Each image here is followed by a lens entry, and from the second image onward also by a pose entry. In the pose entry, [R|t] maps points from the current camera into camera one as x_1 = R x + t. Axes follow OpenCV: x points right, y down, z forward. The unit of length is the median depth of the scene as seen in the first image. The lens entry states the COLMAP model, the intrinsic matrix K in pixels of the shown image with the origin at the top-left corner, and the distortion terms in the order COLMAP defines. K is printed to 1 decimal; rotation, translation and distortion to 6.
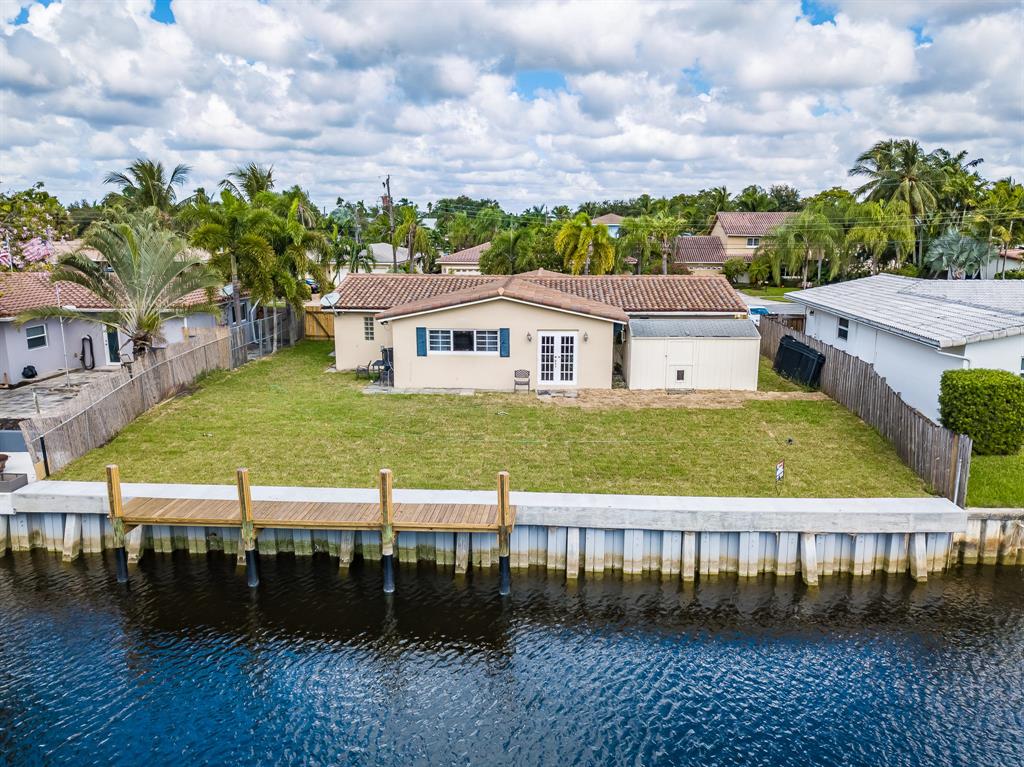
lens RADIAL K [[778.2, 0, 512.0], [0, 778.2, 383.5], [0, 0, 1]] dist [0.004192, 0.012164]
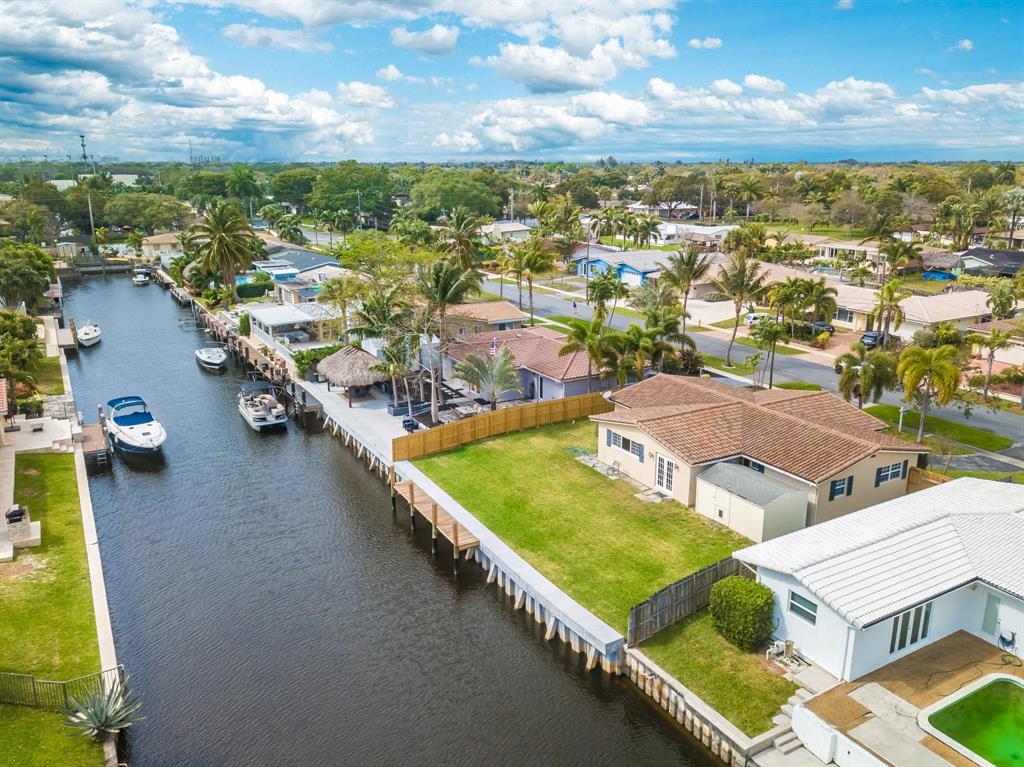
lens RADIAL K [[778.2, 0, 512.0], [0, 778.2, 383.5], [0, 0, 1]] dist [0.004192, 0.012164]
pose [[0.540581, 0.217238, -0.812760, 1.075002], [-0.163213, 0.974812, 0.151996, -0.379731], [0.825308, 0.050487, 0.562421, -0.089776]]
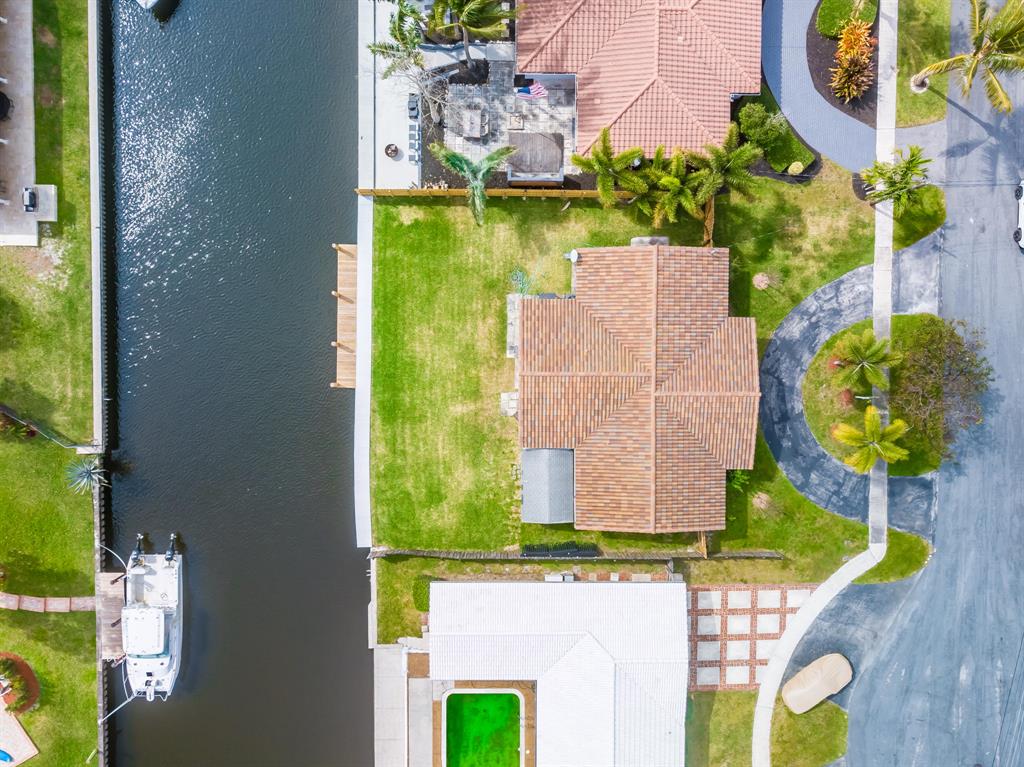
lens RADIAL K [[776.8, 0, 508.3], [0, 776.8, 380.1], [0, 0, 1]] dist [0.015374, -0.009912]
pose [[0.052134, 0.998464, 0.018774, -0.031941], [-0.215821, -0.007090, 0.976407, -1.688846], [0.975040, -0.054956, 0.215120, 0.600012]]
